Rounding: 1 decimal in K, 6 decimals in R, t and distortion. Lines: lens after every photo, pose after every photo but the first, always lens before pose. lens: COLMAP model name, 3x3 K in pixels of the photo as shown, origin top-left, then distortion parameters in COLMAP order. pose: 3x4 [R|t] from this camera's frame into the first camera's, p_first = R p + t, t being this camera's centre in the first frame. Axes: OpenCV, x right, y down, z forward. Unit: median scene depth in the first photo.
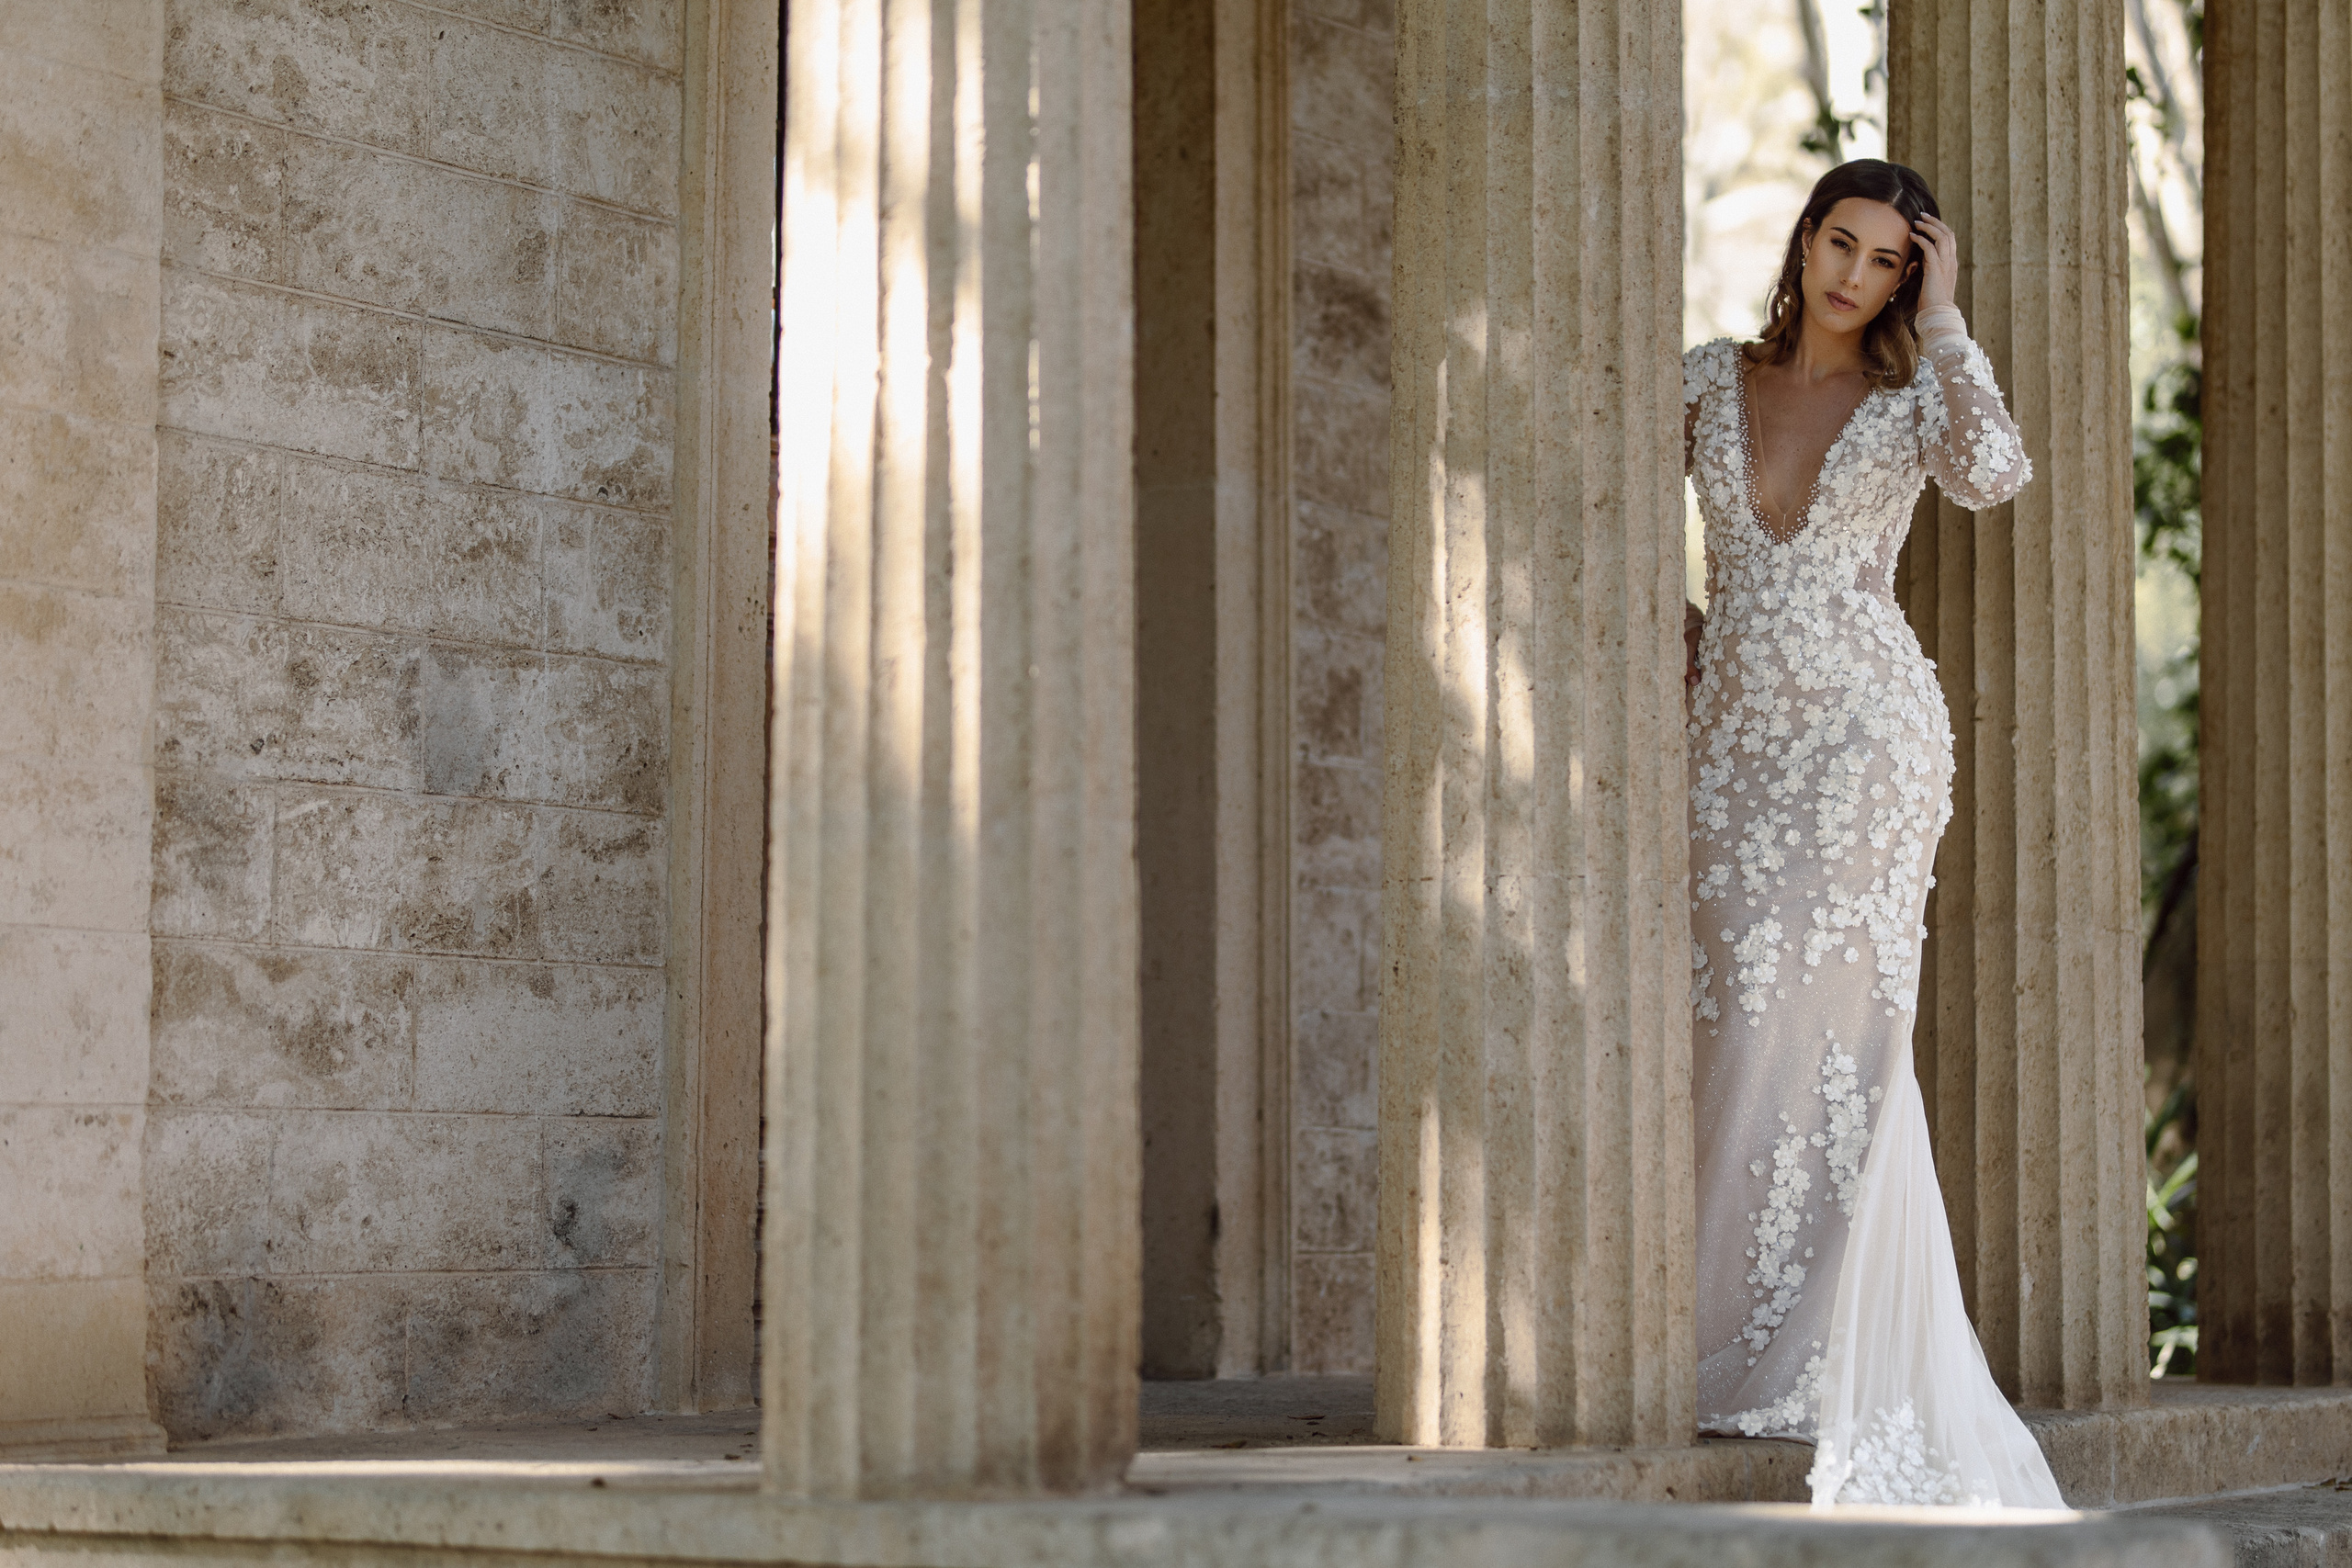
lens RADIAL K [[5584.0, 0, 1176.0], [0, 5584.0, 784.0], [0, 0, 1]] dist [-0.036258, 0.320209]
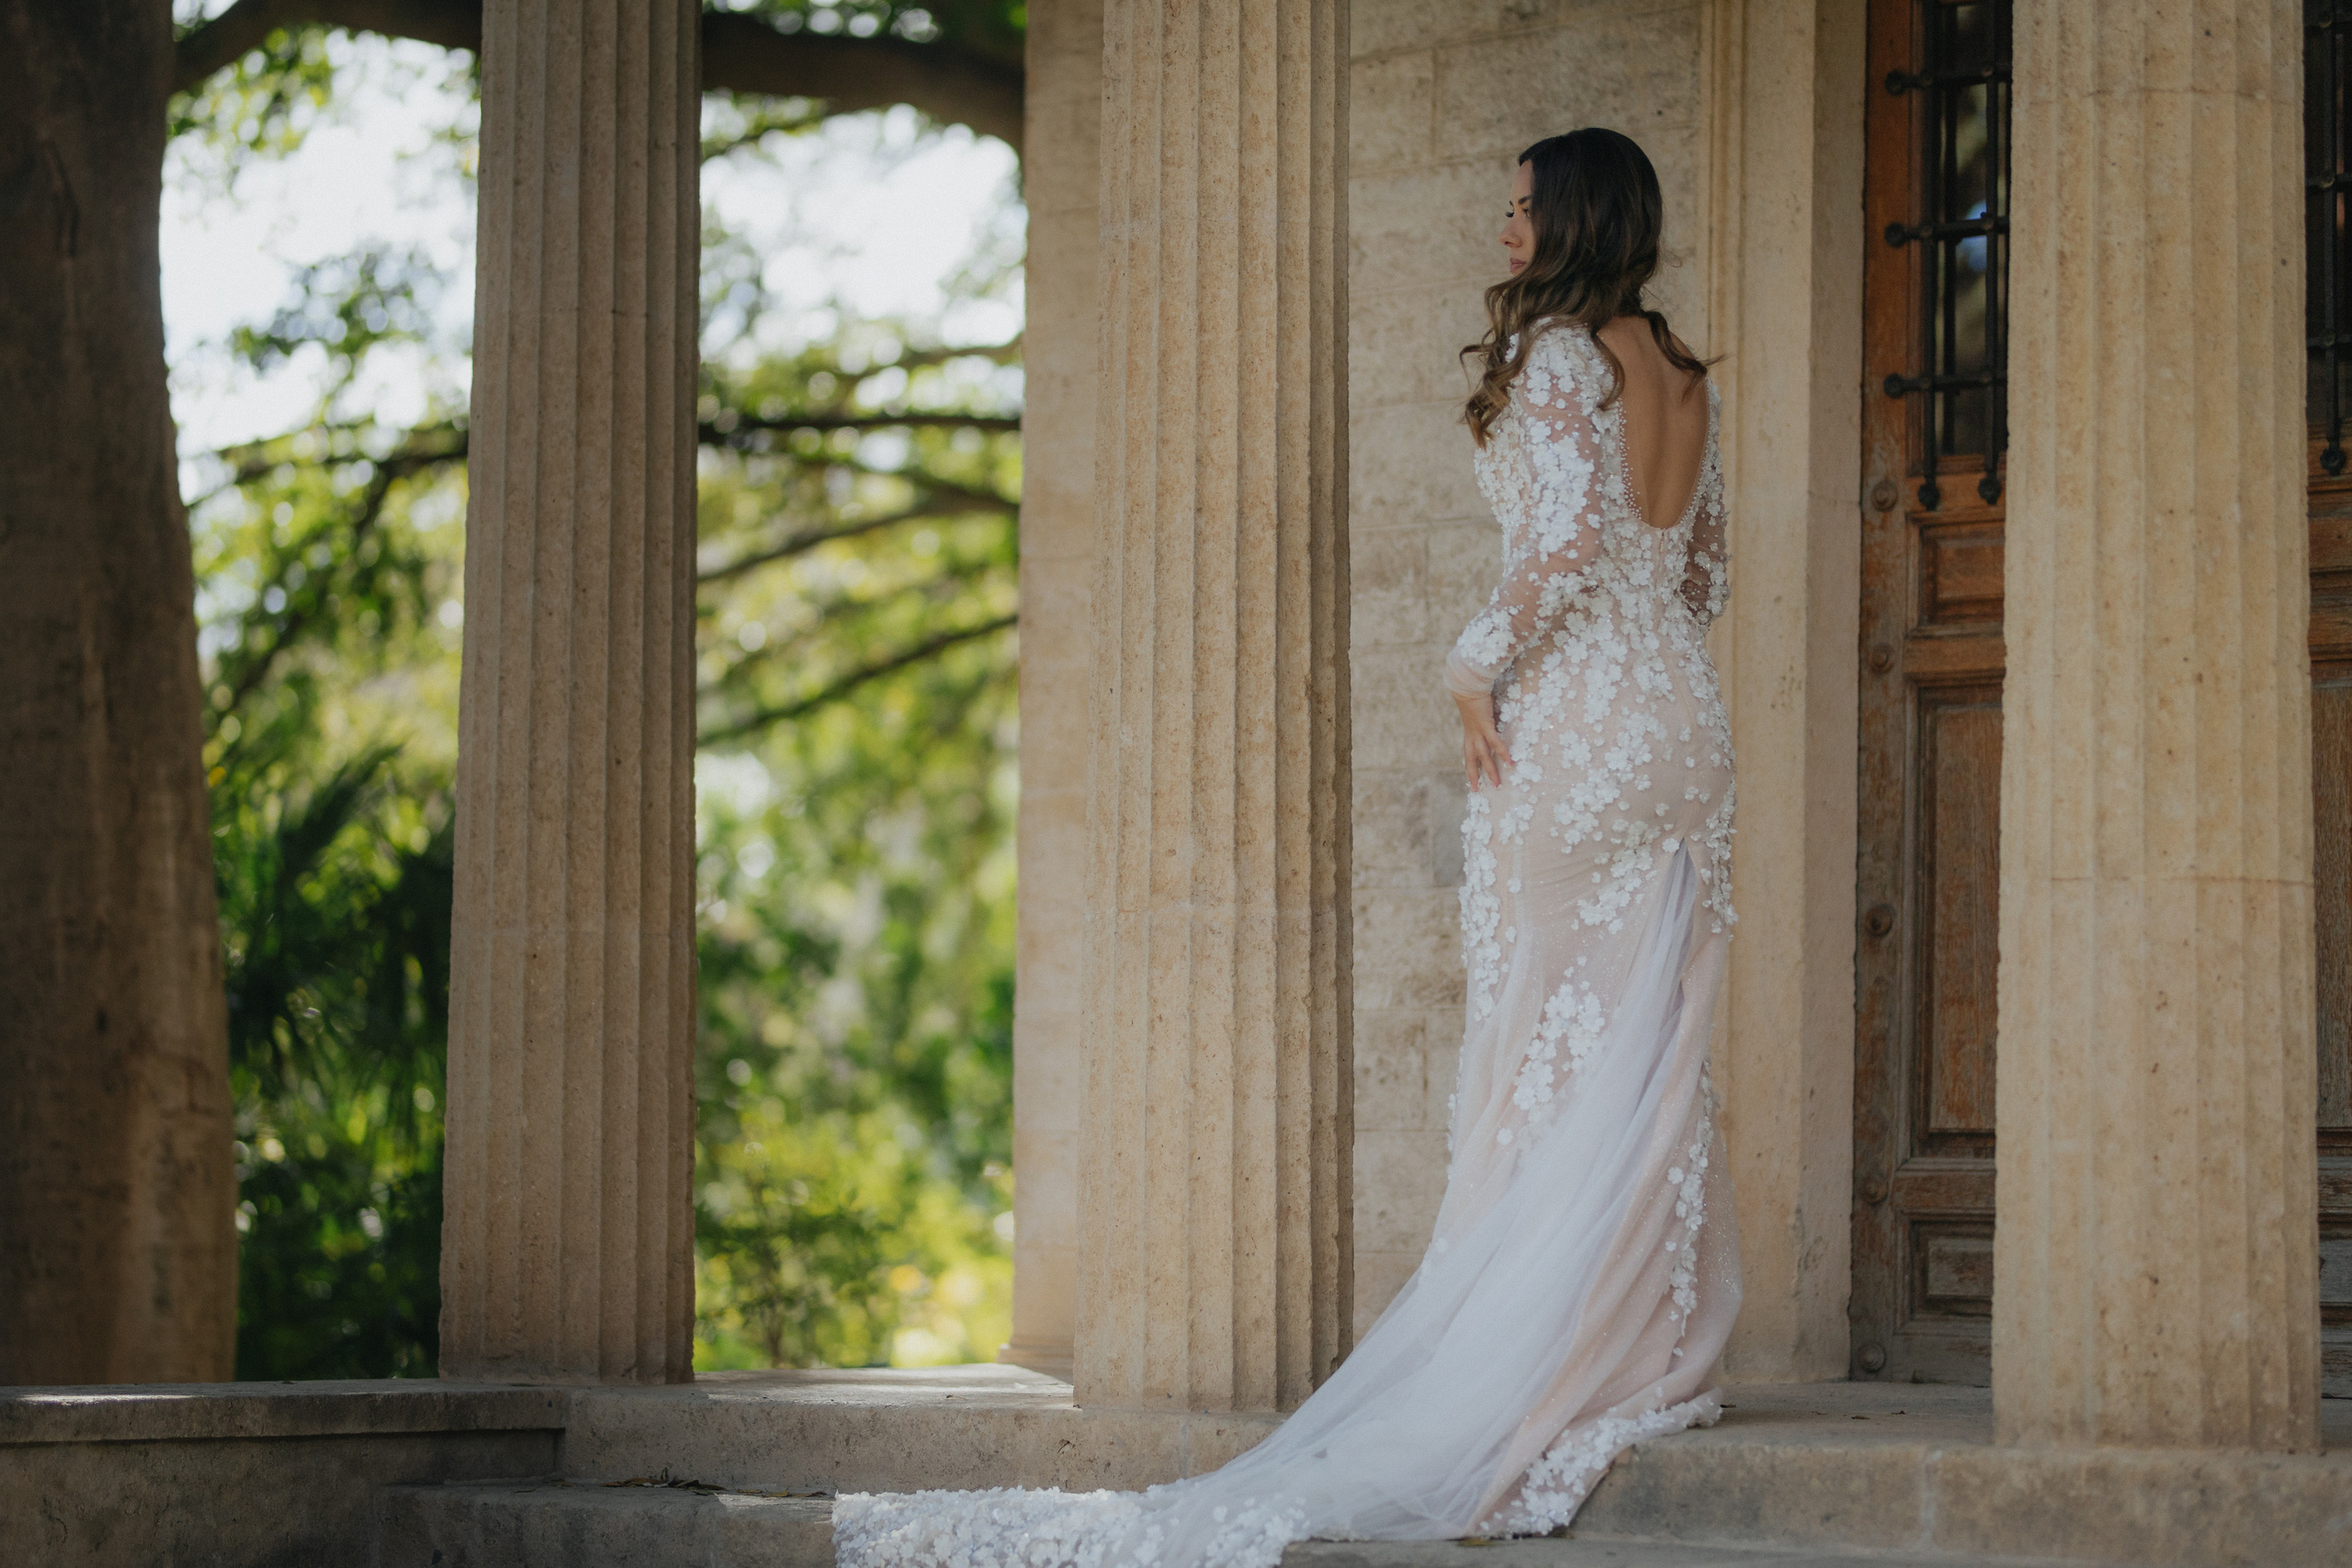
lens RADIAL K [[5513.8, 0, 1176.0], [0, 5513.8, 784.0], [0, 0, 1]] dist [-0.008143, -0.198903]
pose [[-0.144902, -0.078474, -0.986329, 1.109655], [0.061036, 0.994242, -0.088071, 0.084603], [0.987562, -0.072963, -0.139278, 1.084565]]
